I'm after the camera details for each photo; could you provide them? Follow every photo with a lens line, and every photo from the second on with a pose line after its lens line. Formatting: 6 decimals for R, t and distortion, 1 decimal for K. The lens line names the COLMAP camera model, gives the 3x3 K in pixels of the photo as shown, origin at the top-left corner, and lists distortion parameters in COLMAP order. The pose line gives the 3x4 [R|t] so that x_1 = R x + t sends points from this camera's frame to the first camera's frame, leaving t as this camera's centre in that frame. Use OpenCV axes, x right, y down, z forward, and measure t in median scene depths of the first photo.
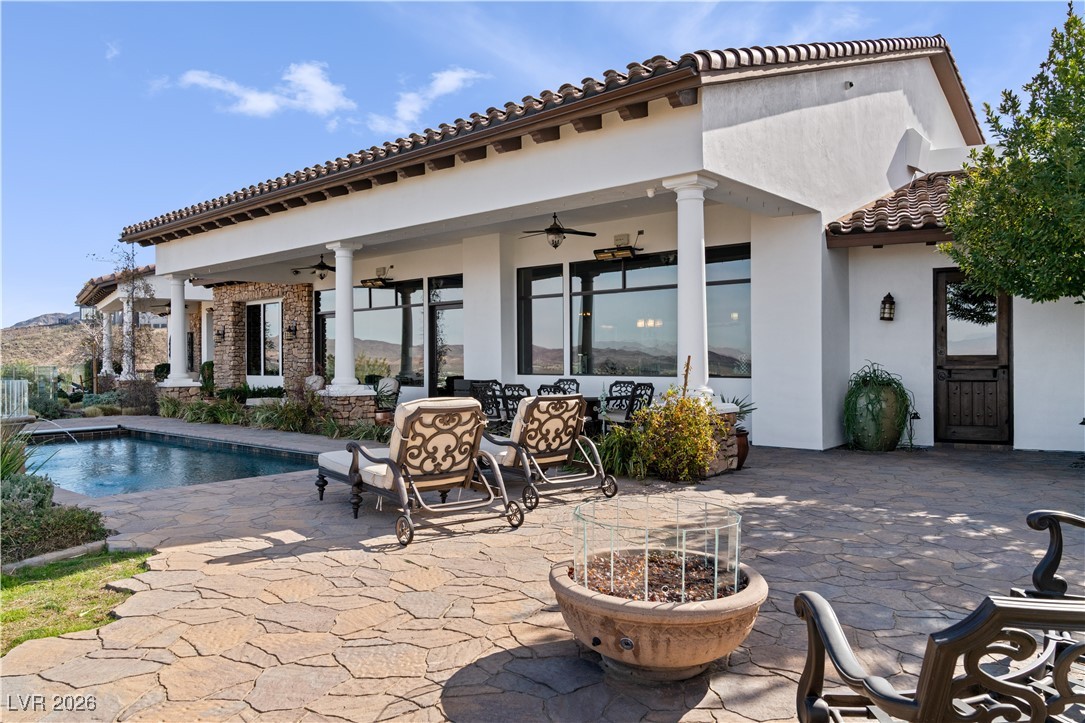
lens RADIAL K [[822.0, 0, 542.6], [0, 822.0, 363.7], [0, 0, 1]] dist [-0.026632, 0.023072]
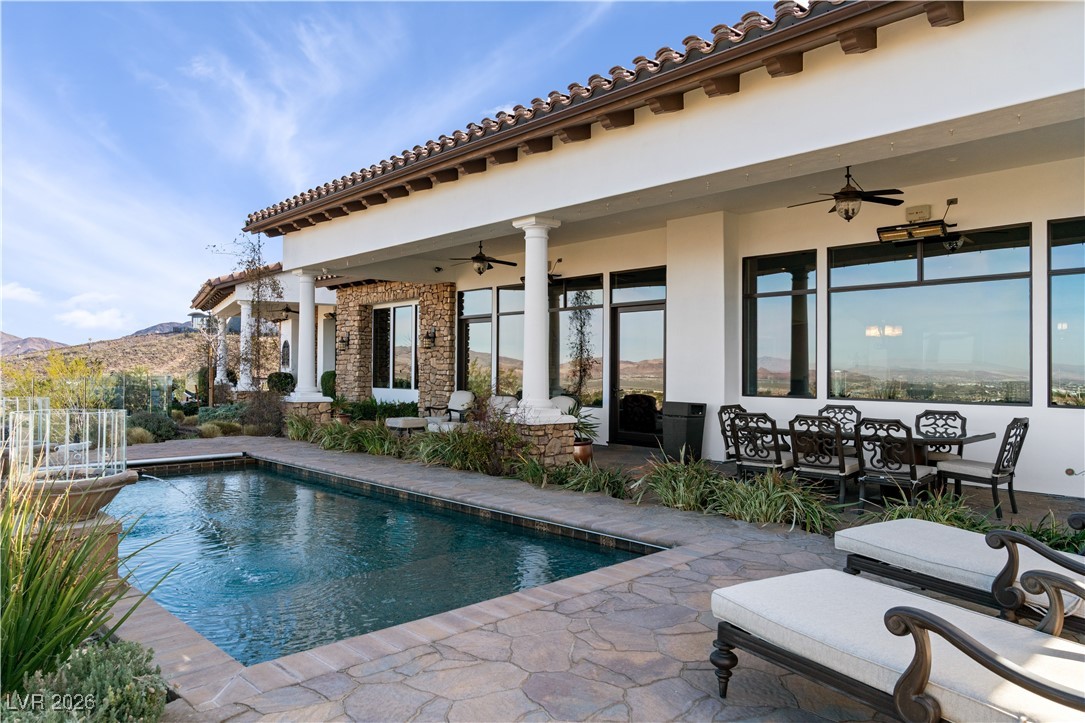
lens RADIAL K [[822.0, 0, 543.2], [0, 822.0, 366.9], [0, 0, 1]] dist [-0.026632, 0.023072]
pose [[0.993921, 0.011227, -0.109521, -0.109191], [-0.012227, 0.999889, -0.008463, -0.004170], [0.109414, 0.009751, 0.993948, 0.182074]]
